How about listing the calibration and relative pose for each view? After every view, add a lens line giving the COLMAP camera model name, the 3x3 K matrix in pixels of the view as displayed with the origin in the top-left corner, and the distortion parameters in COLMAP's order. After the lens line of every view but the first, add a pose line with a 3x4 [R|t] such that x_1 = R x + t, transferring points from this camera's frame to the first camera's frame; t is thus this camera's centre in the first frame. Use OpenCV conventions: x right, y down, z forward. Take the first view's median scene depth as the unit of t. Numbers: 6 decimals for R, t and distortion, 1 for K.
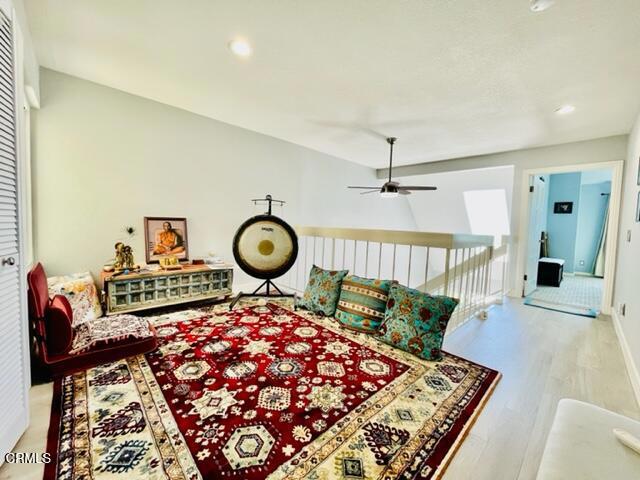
lens RADIAL K [[259.6, 0, 320.4], [0, 259.6, 236.9], [0, 0, 1]] dist [-0.001514, 0.000359]
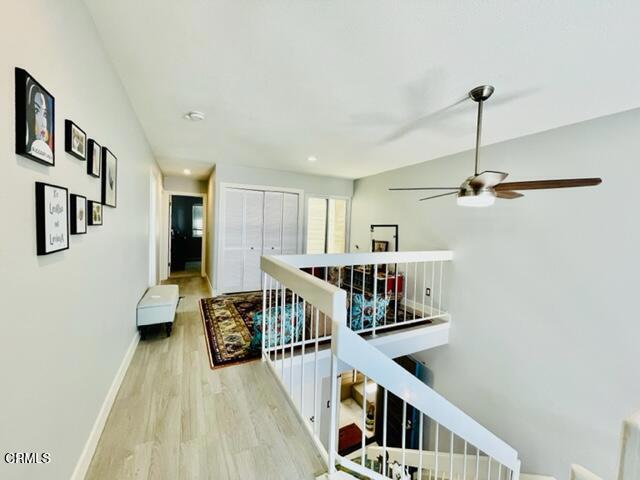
lens RADIAL K [[259.6, 0, 320.4], [0, 259.6, 236.9], [0, 0, 1]] dist [-0.001514, 0.000359]
pose [[-0.283344, -0.012515, -0.958937, 1.115784], [-0.090966, 0.995757, 0.013883, -0.092209], [0.954694, 0.091164, -0.283280, 1.146362]]
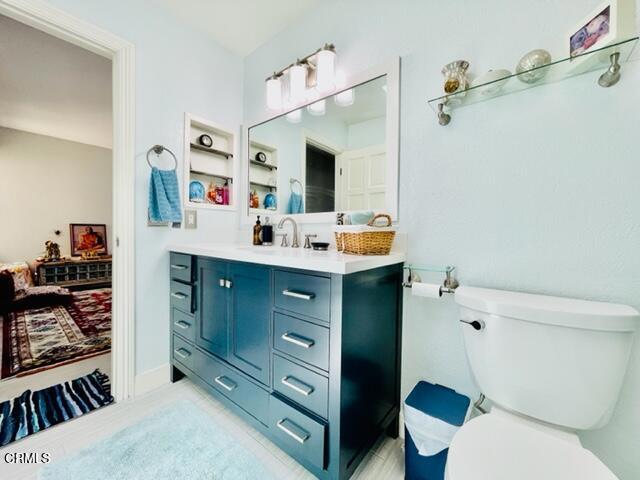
lens RADIAL K [[259.6, 0, 320.4], [0, 259.6, 236.9], [0, 0, 1]] dist [-0.001514, 0.000359]
pose [[0.992097, -0.030102, 0.121813, 0.522831], [0.034782, 0.998729, -0.036477, 0.099486], [-0.120560, 0.040426, 0.991883, -0.586262]]
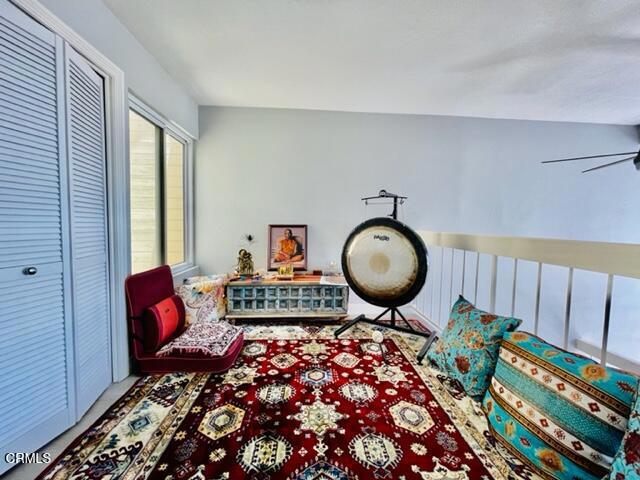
lens RADIAL K [[259.6, 0, 320.4], [0, 259.6, 236.9], [0, 0, 1]] dist [-0.001514, 0.000359]
pose [[0.759612, 0.008307, -0.650324, 0.148988], [-0.020489, 0.999728, -0.011163, -0.022537], [0.650054, 0.021804, 0.759575, 0.379817]]
